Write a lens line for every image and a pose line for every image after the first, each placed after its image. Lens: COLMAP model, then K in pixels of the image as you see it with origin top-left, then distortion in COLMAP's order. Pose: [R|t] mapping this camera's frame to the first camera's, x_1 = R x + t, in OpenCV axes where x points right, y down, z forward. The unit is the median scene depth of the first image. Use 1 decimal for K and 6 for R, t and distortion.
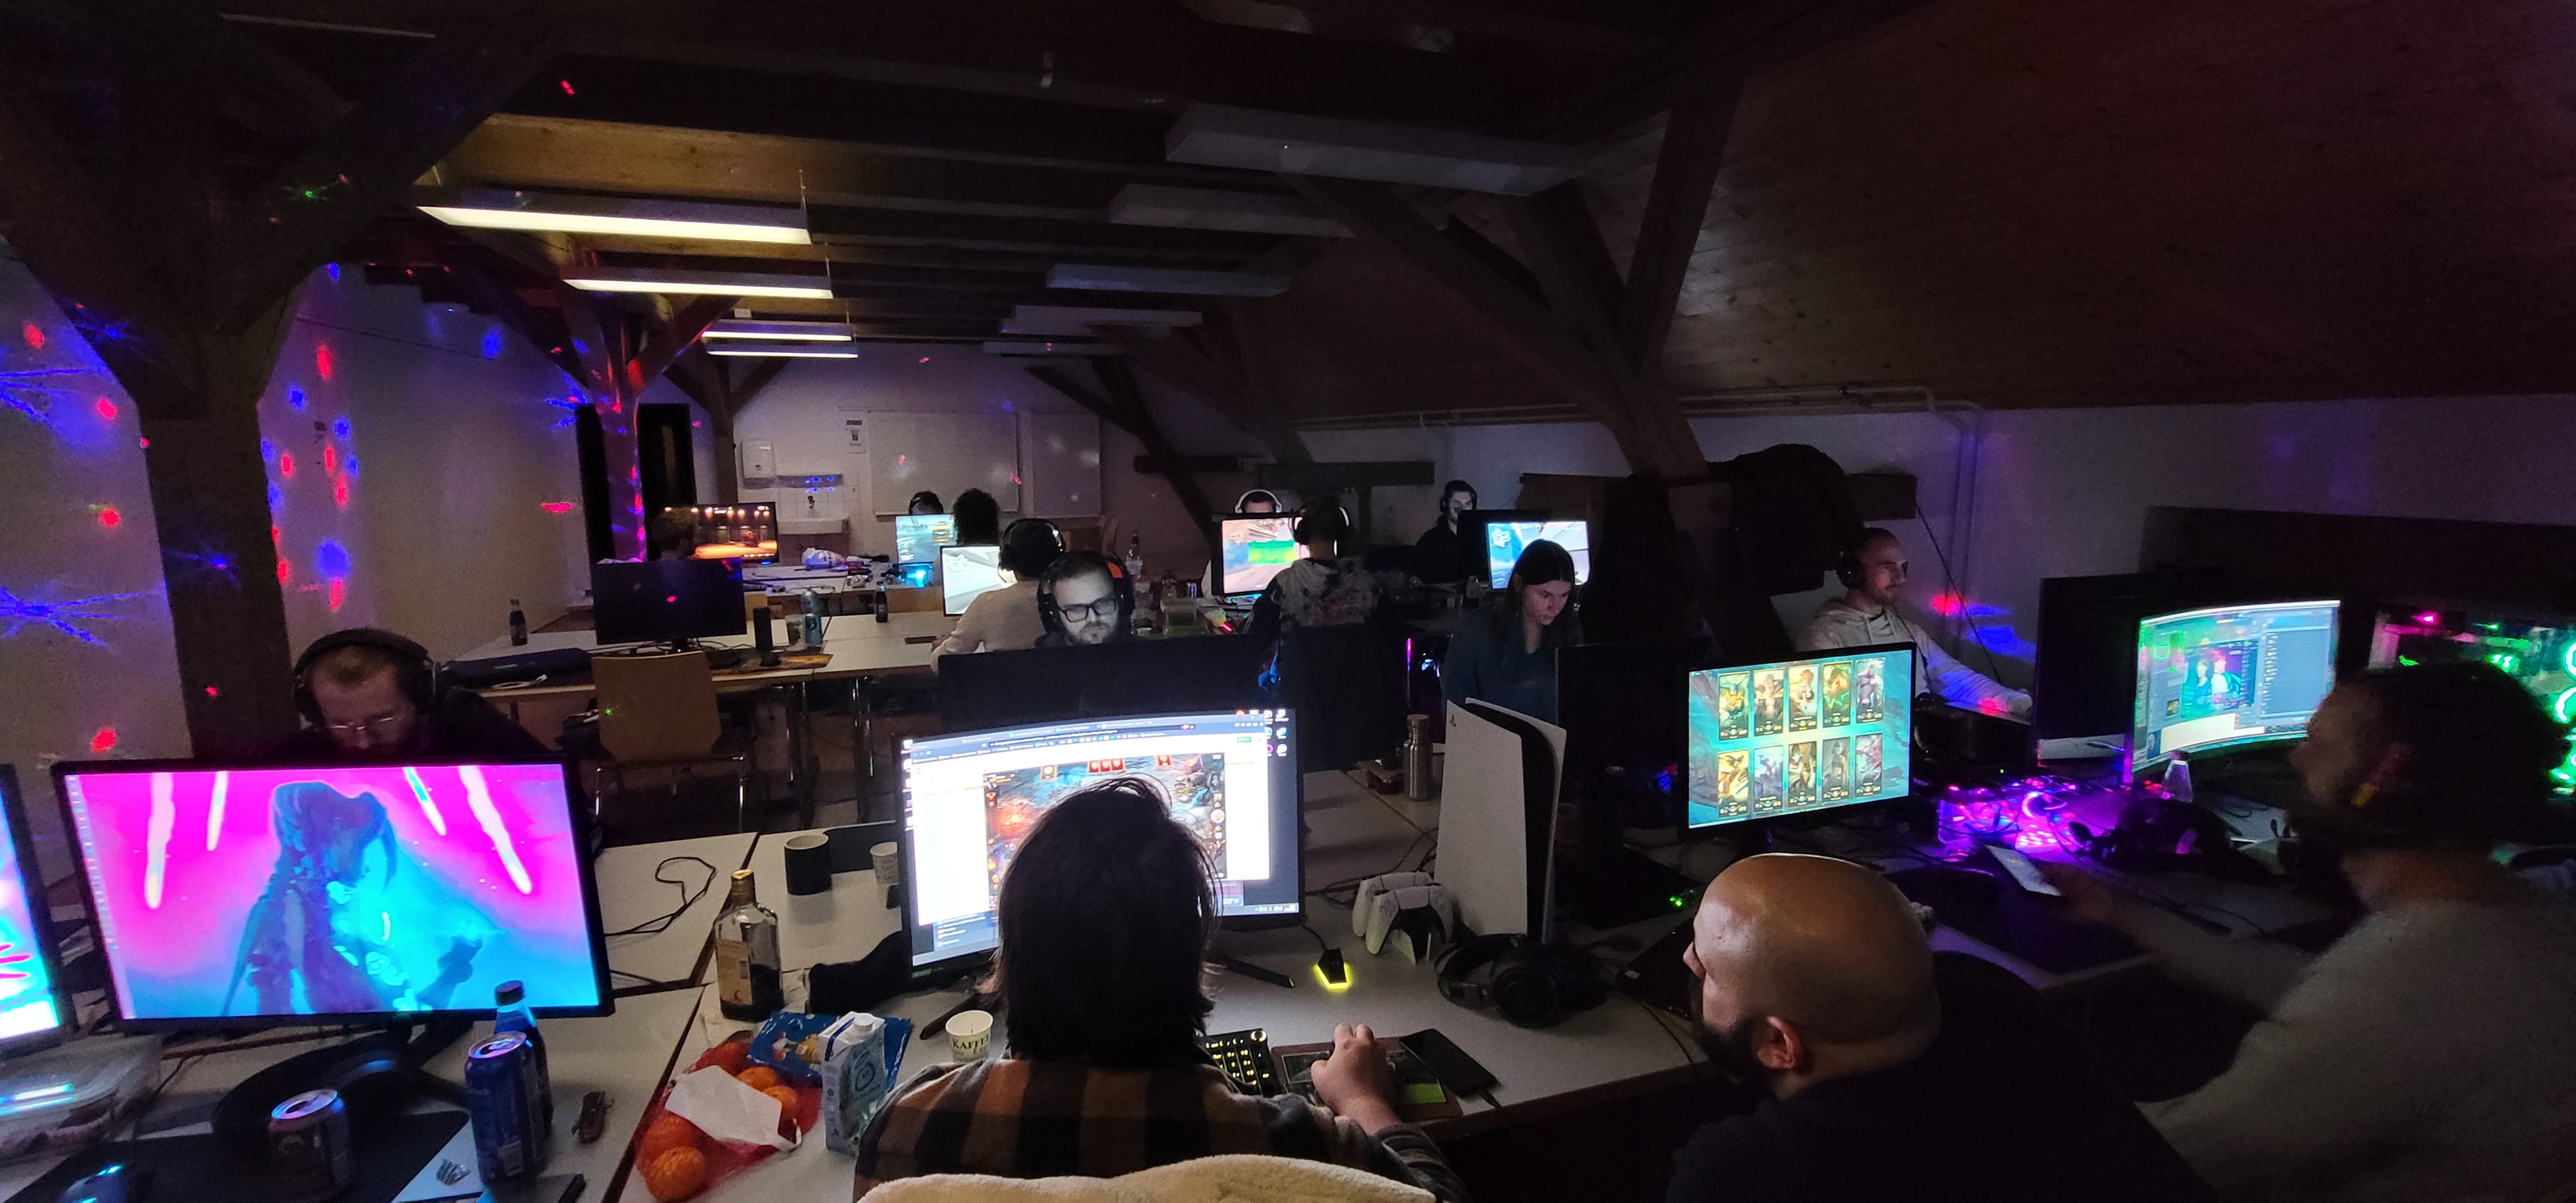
lens RADIAL K [[1074.8, 0, 1281.8], [0, 1074.8, 602.8], [0, 0, 1]] dist [-0.006662, 0.000691]
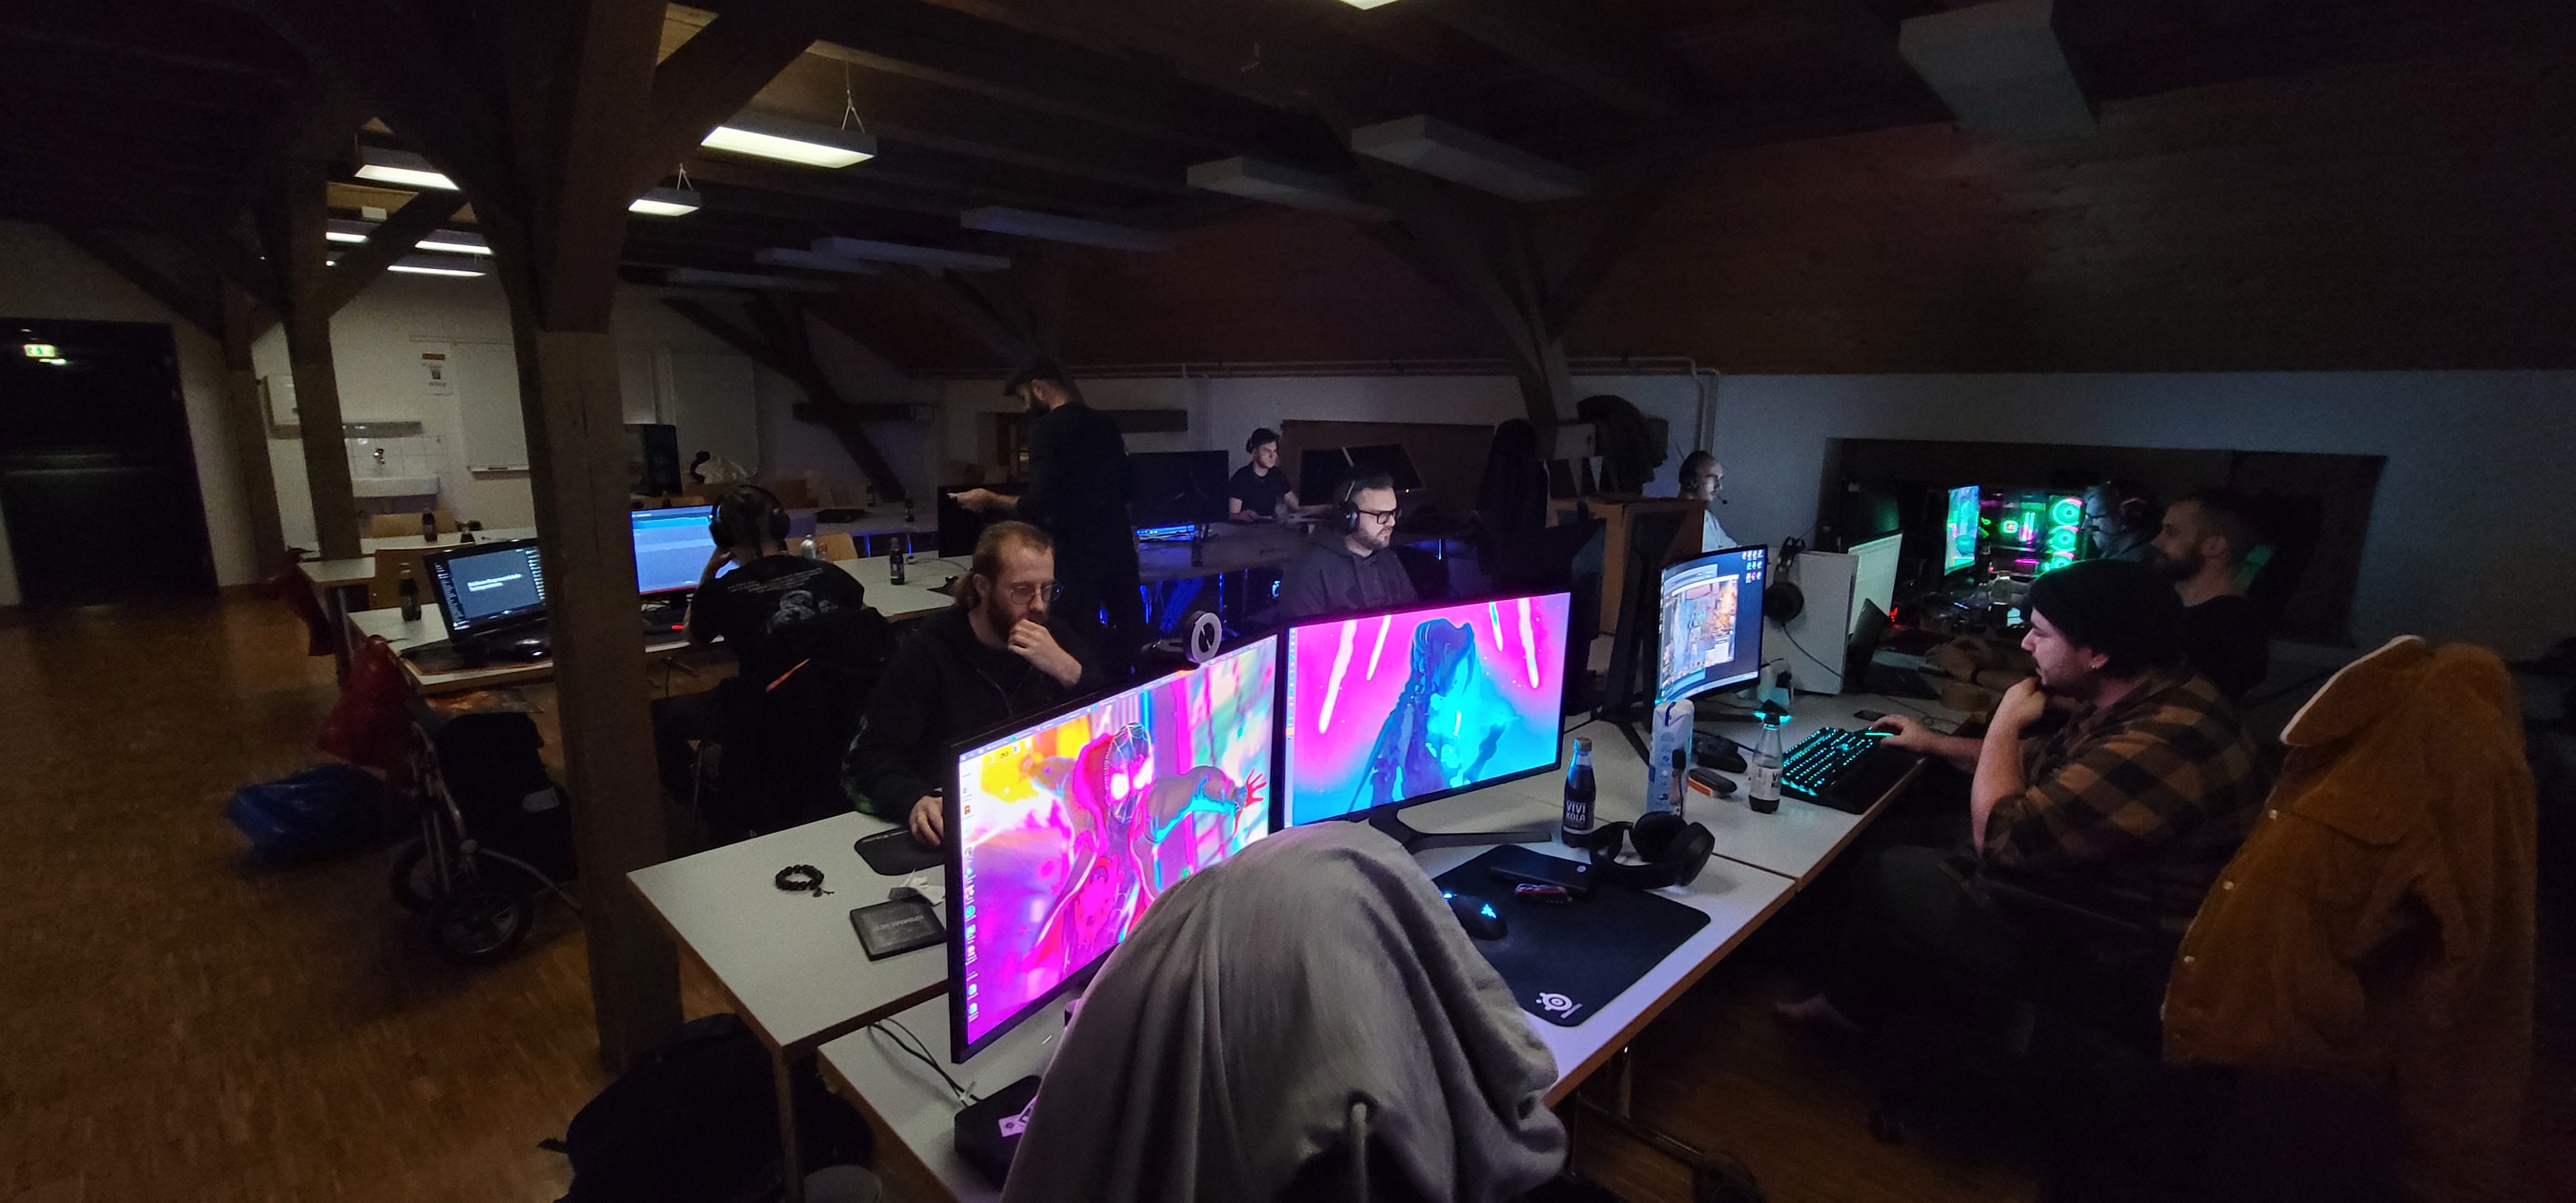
lens RADIAL K [[1074.8, 0, 1279.1], [0, 1074.8, 598.7], [0, 0, 1]] dist [-0.006662, 0.000691]
pose [[0.882433, -0.071084, 0.465036, -1.639085], [0.054159, 0.997296, 0.049674, 0.062739], [-0.467309, -0.018648, 0.883897, -0.098742]]
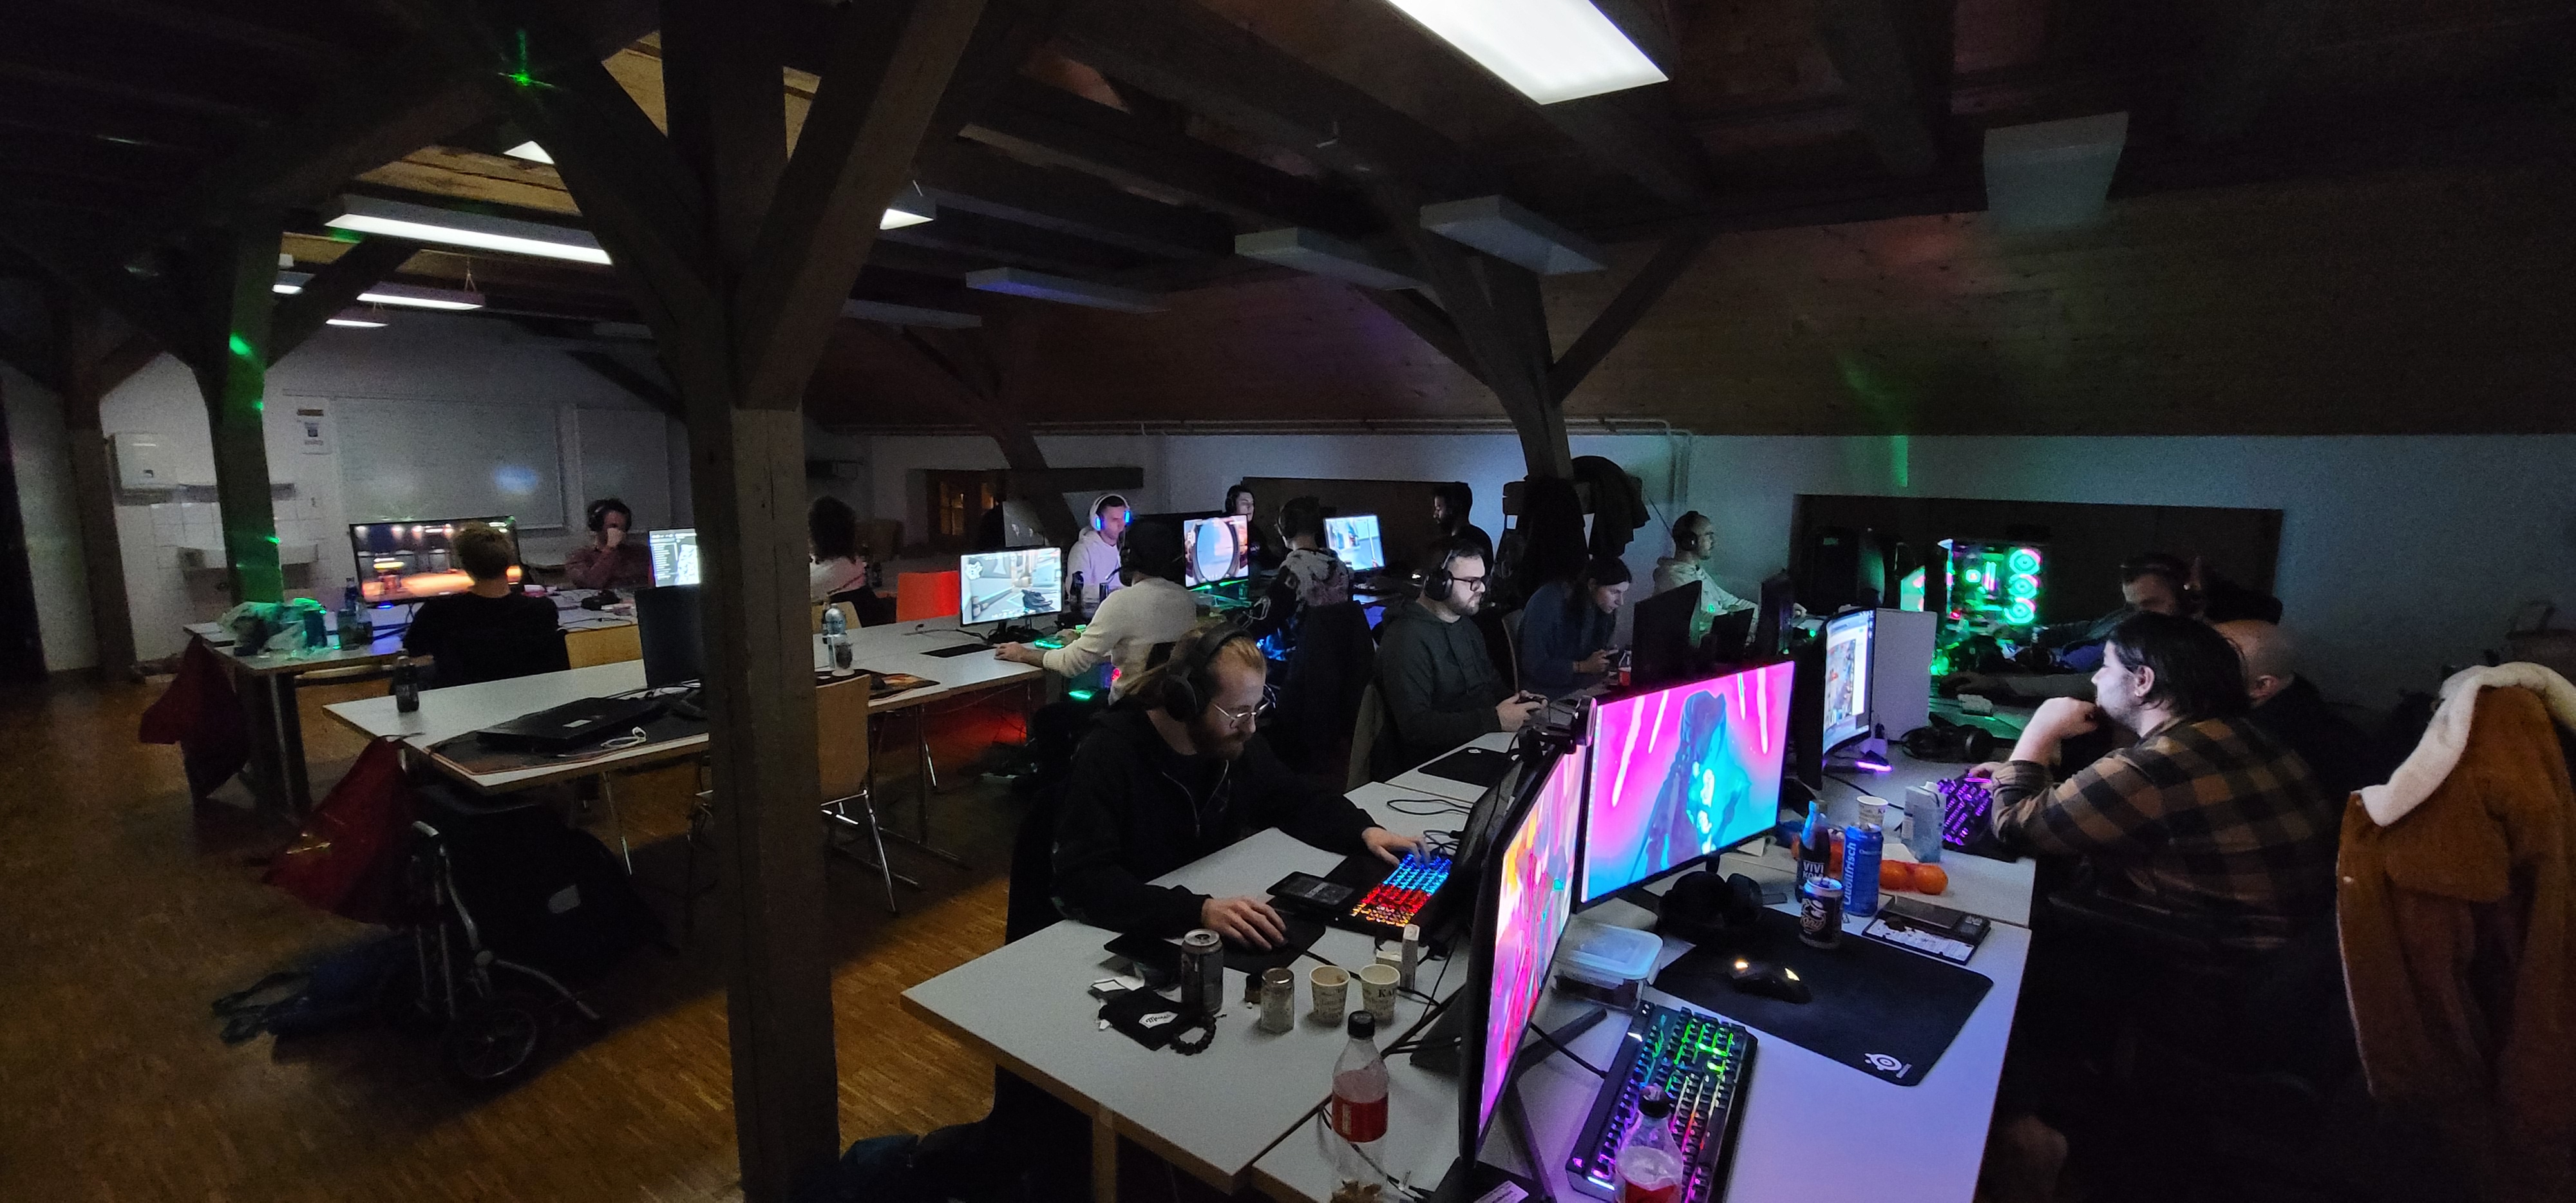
lens RADIAL K [[1074.8, 0, 1284.2], [0, 1074.8, 606.3], [0, 0, 1]] dist [-0.006662, 0.000691]
pose [[0.817263, -0.070346, 0.571955, -2.056989], [0.072430, 0.997190, 0.019152, -0.009347], [-0.571695, 0.025775, 0.820061, 0.152762]]
